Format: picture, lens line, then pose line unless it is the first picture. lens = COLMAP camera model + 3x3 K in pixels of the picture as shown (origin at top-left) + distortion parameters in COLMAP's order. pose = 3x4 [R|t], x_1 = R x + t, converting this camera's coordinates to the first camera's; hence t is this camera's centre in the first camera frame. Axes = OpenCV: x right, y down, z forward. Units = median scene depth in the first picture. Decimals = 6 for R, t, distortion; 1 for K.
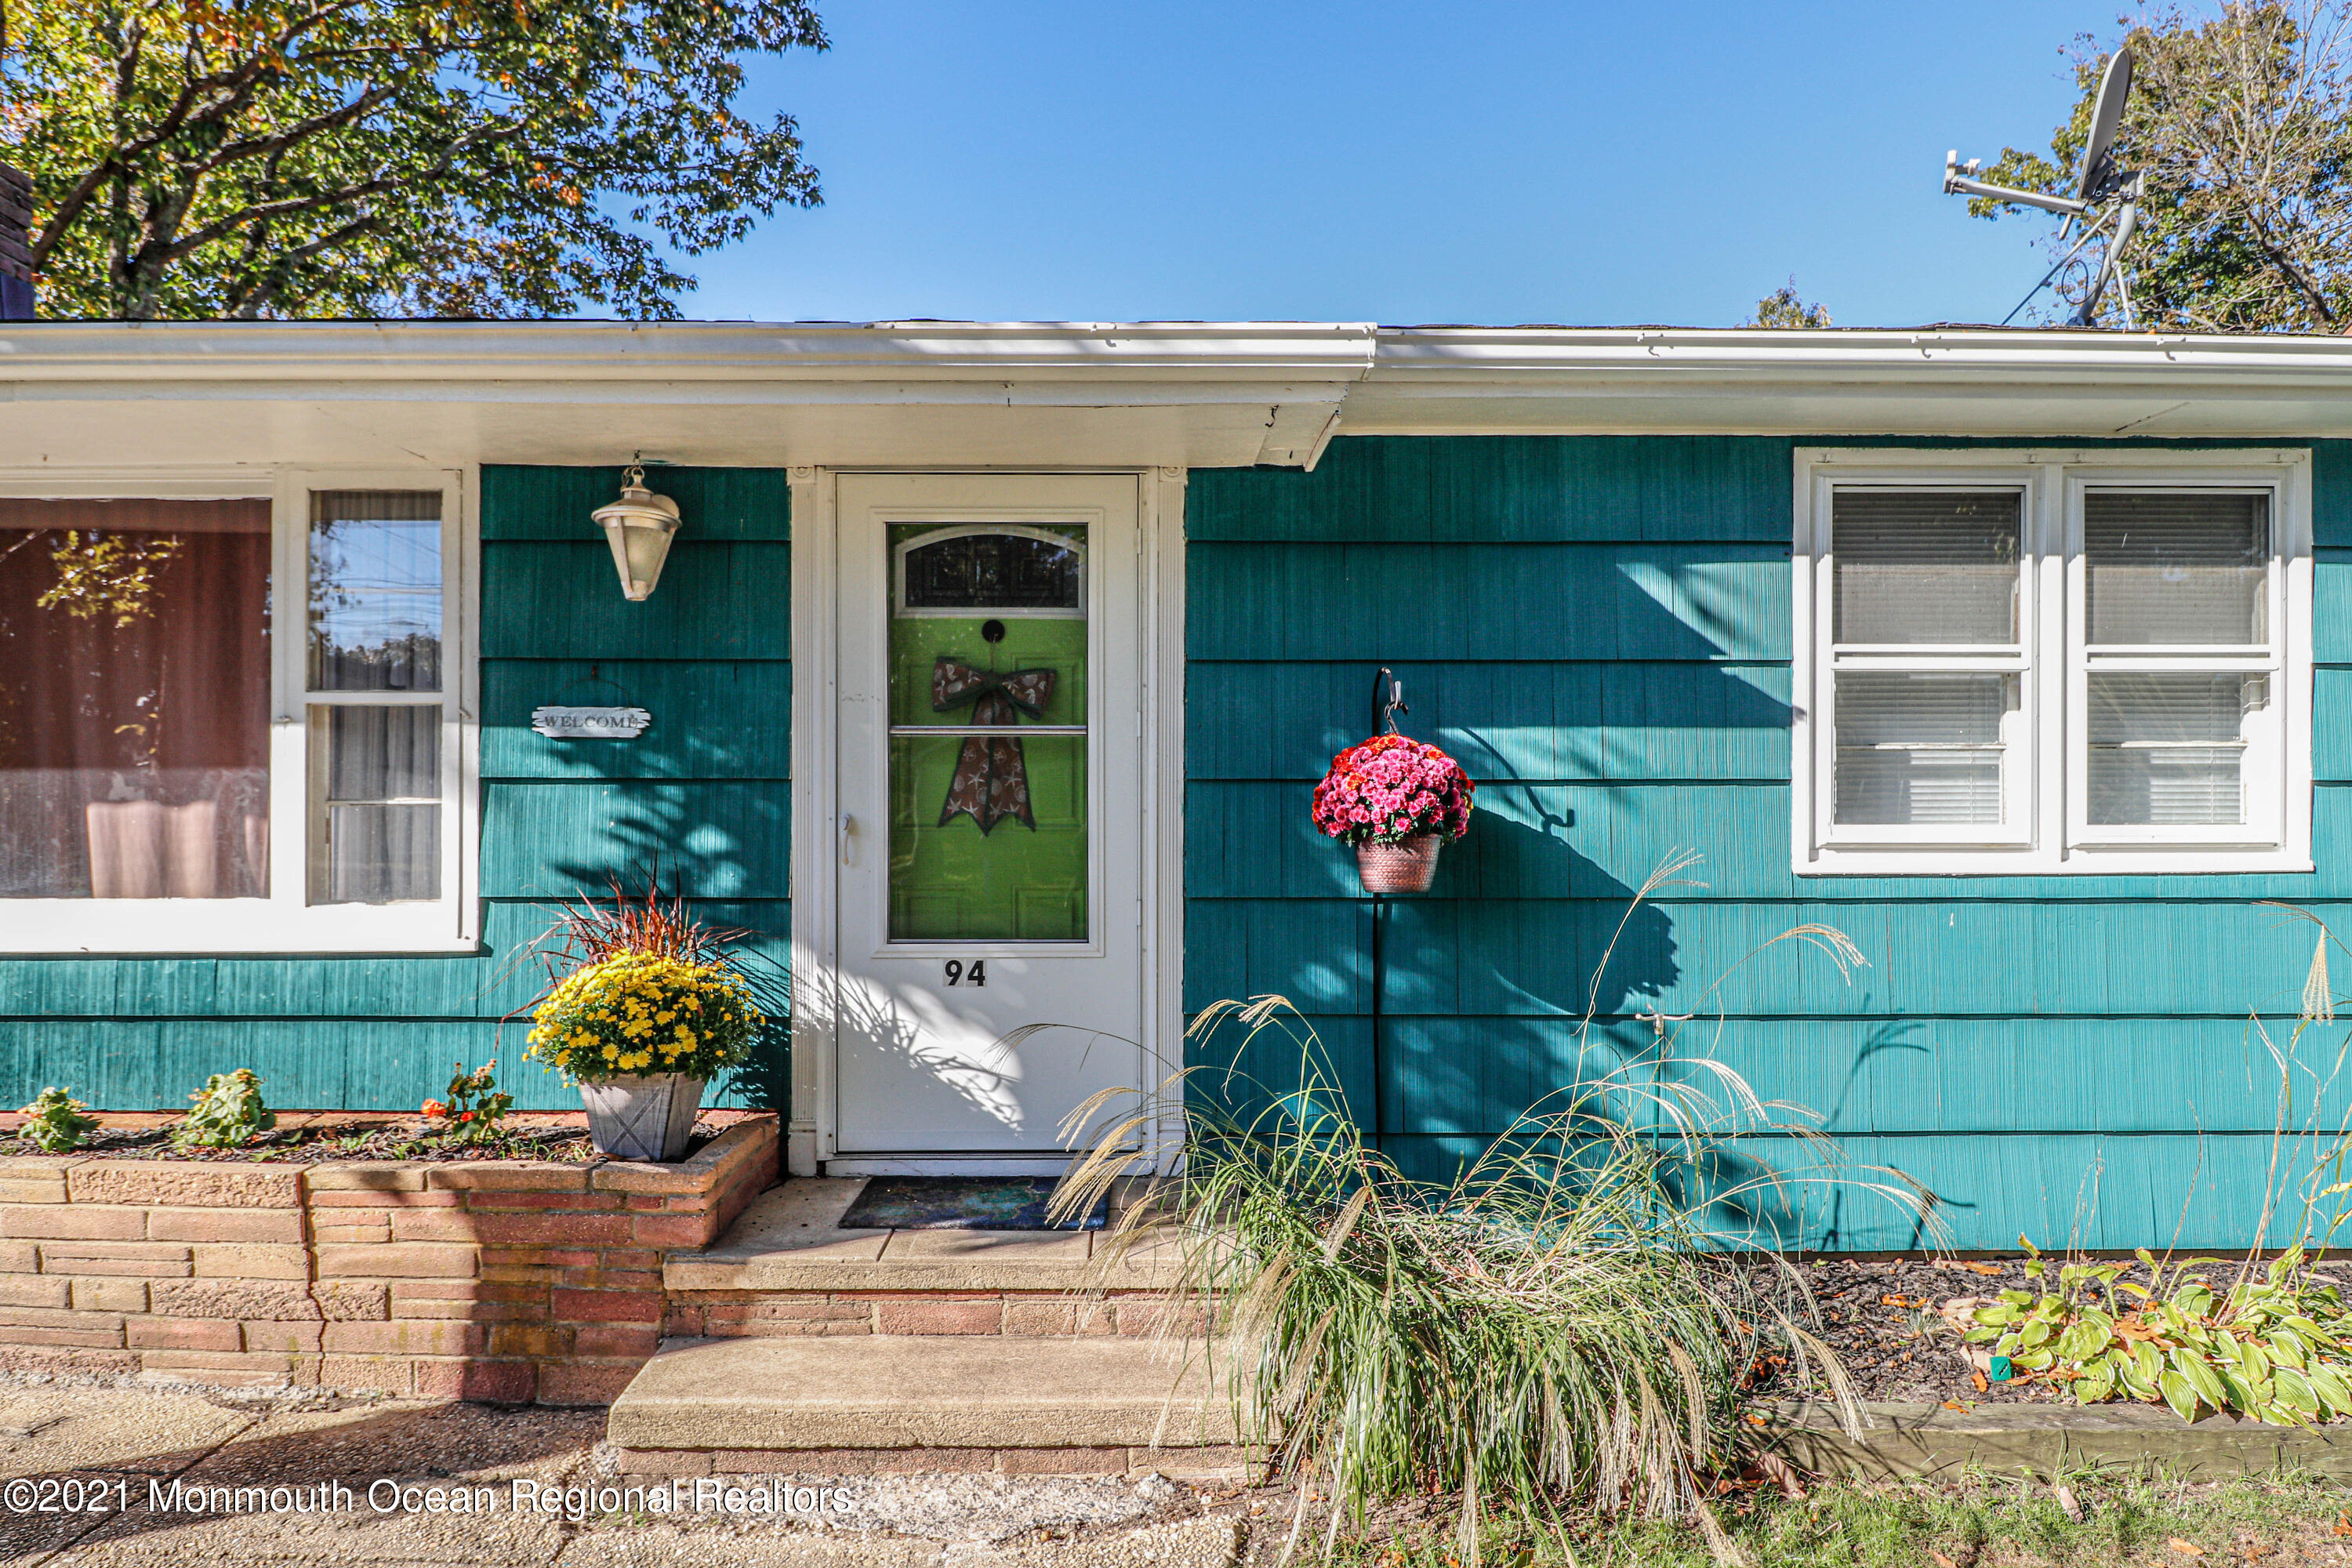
lens RADIAL K [[1318.2, 0, 1175.8], [0, 1318.2, 817.8], [0, 0, 1]] dist [0.003126, -0.000275]
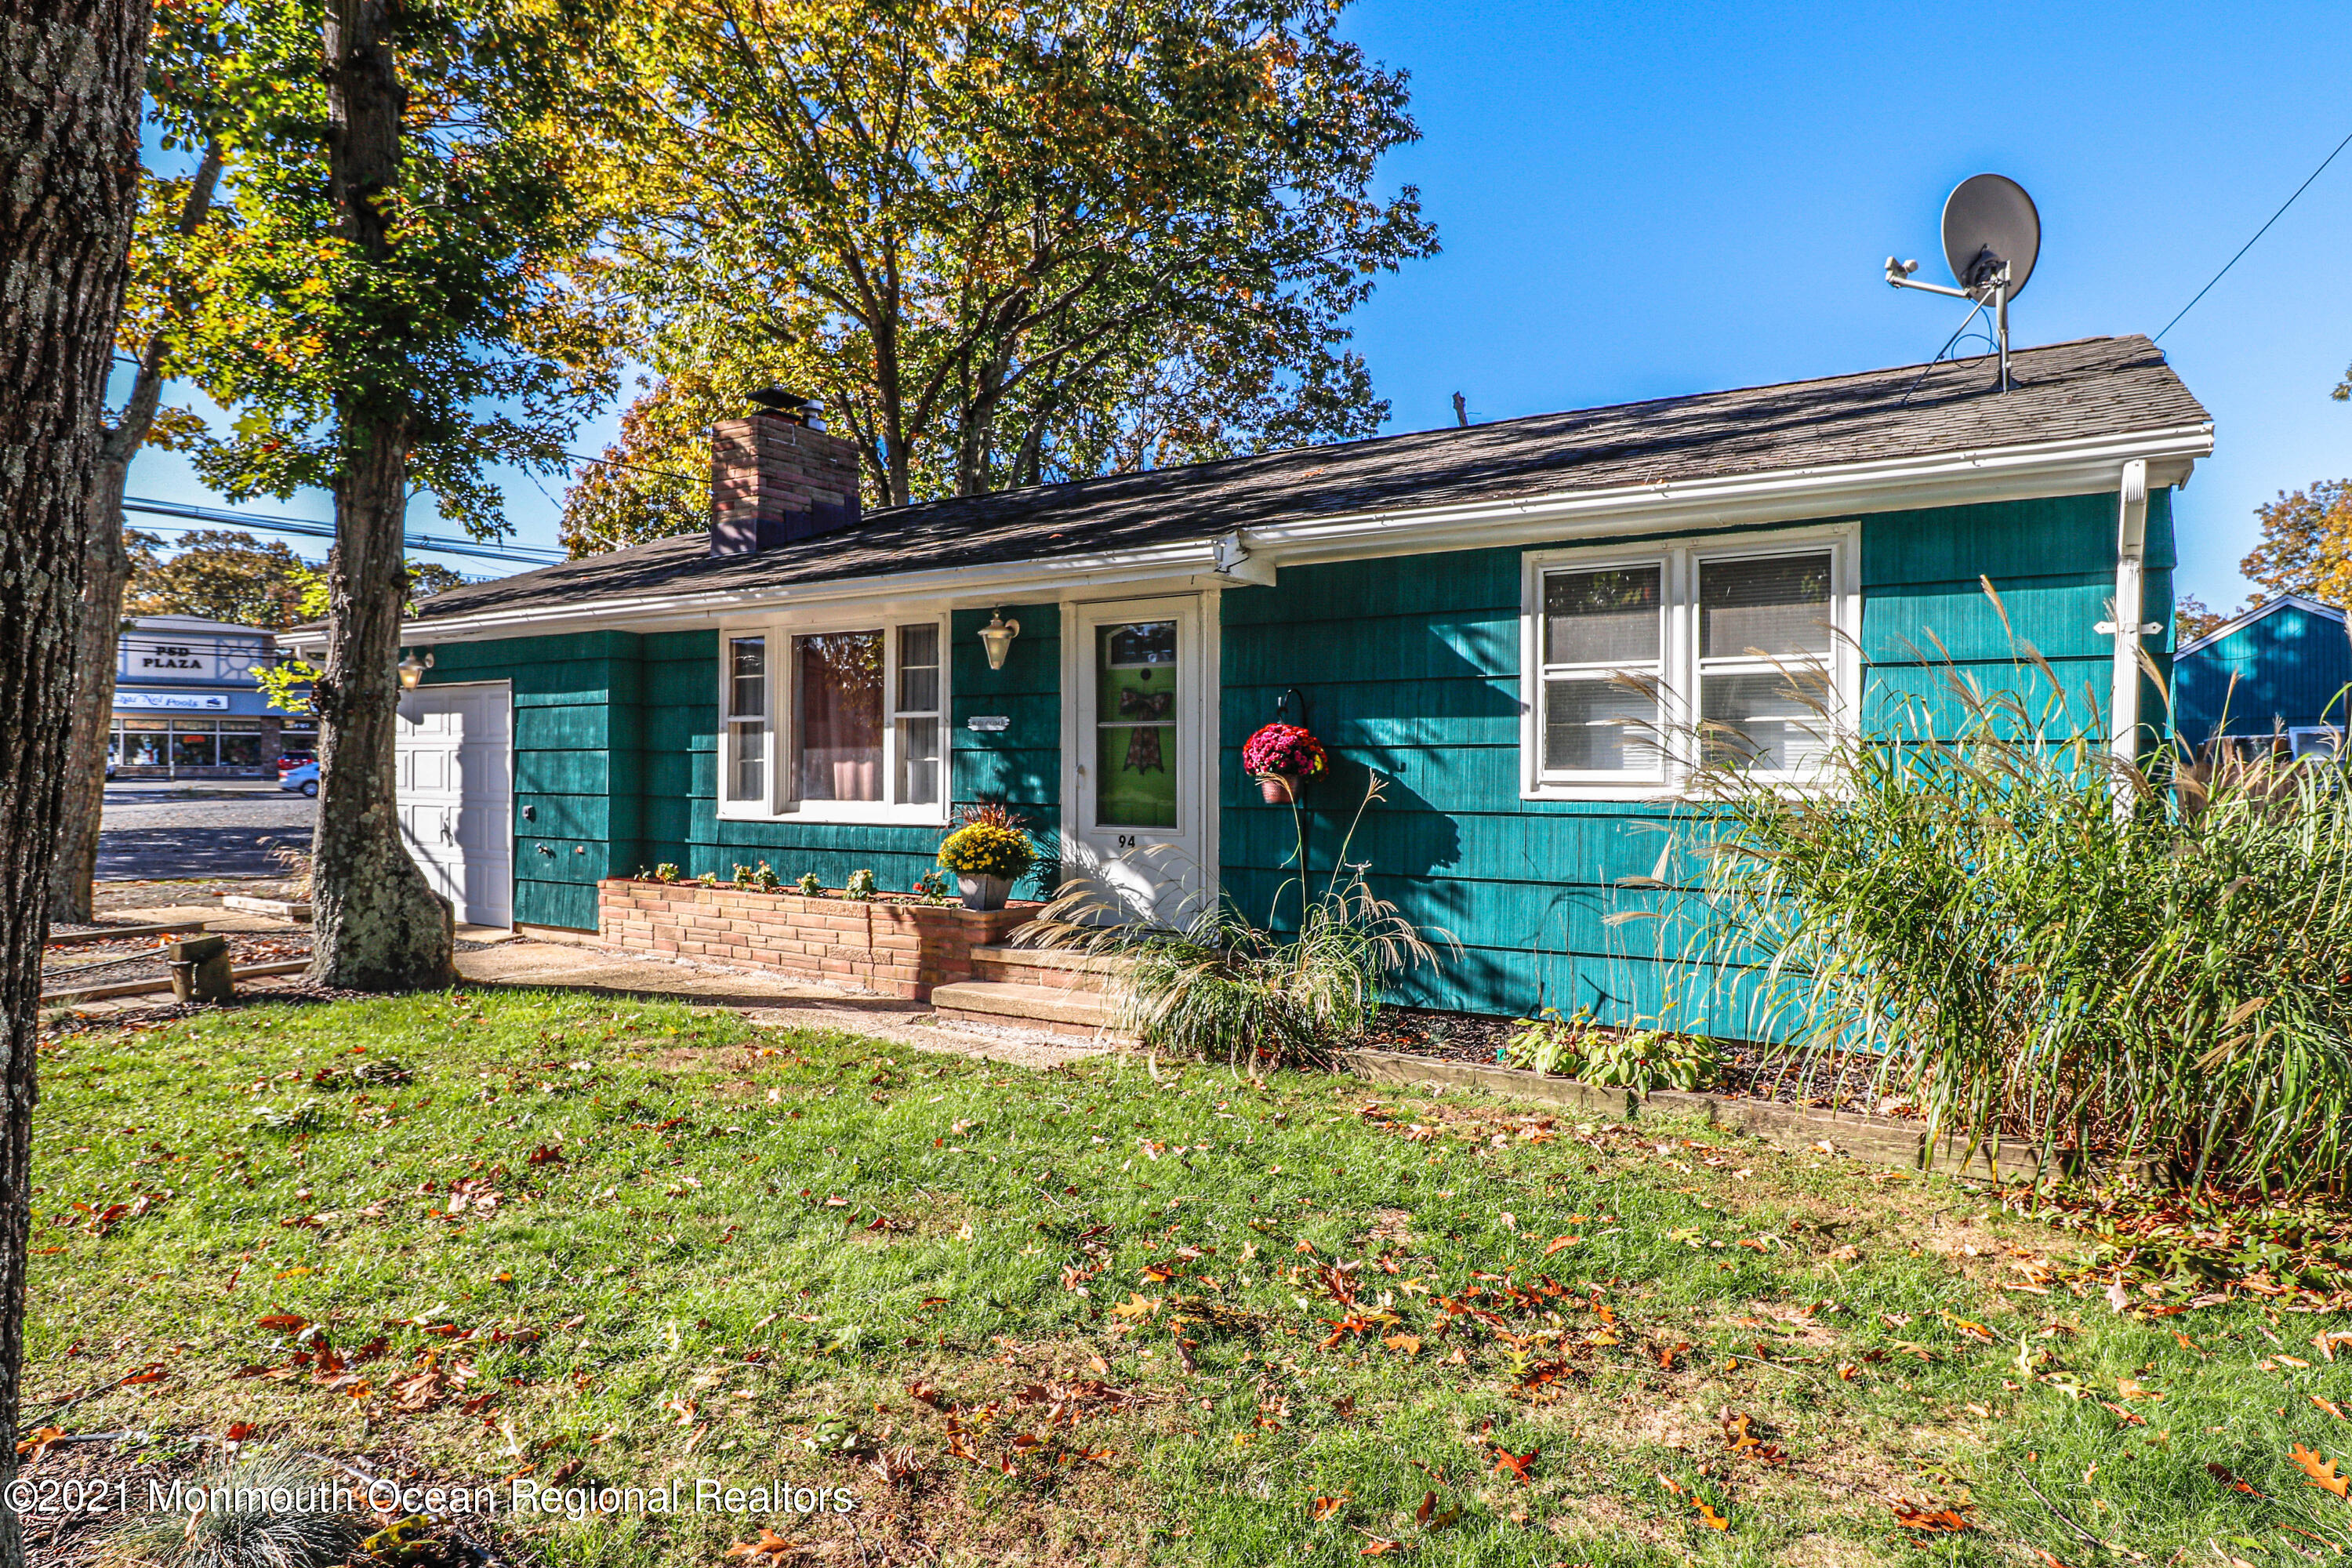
lens RADIAL K [[1314.0, 0, 1176.0], [0, 1314.0, 784.0], [0, 0, 1]] dist [0.001916, 0.000160]
pose [[0.841889, 0.006614, -0.539610, 1.012874], [-0.004033, 0.999974, 0.005965, 0.013908], [0.539635, -0.002846, 0.841894, -0.686112]]
